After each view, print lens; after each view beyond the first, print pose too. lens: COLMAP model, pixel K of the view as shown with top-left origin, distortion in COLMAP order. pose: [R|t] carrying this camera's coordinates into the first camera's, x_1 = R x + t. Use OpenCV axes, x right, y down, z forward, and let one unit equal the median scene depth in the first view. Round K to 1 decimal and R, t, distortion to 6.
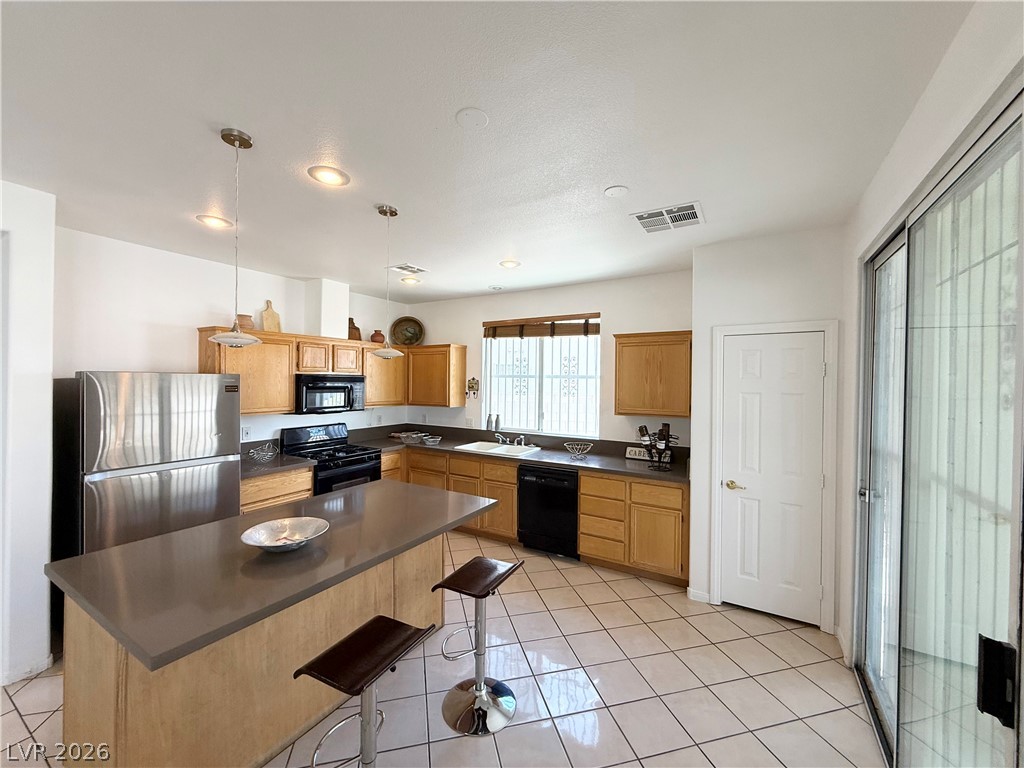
lens RADIAL K [[411.3, 0, 503.8], [0, 411.3, 384.2], [0, 0, 1]] dist [0.010834, -0.001195]
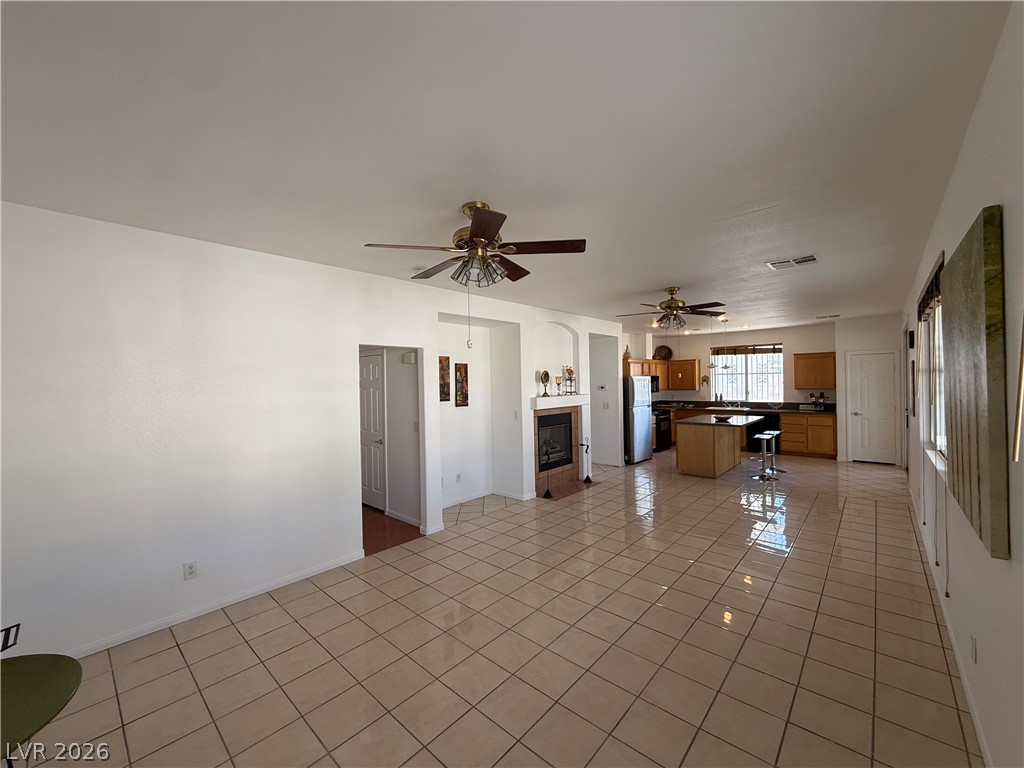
lens RADIAL K [[411.3, 0, 512.0], [0, 411.3, 382.7], [0, 0, 1]] dist [0.010834, -0.001195]
pose [[0.986559, -0.027665, -0.161044, -0.788872], [0.026871, 0.999614, -0.007105, 0.009749], [0.161178, 0.002682, 0.986922, -1.305543]]
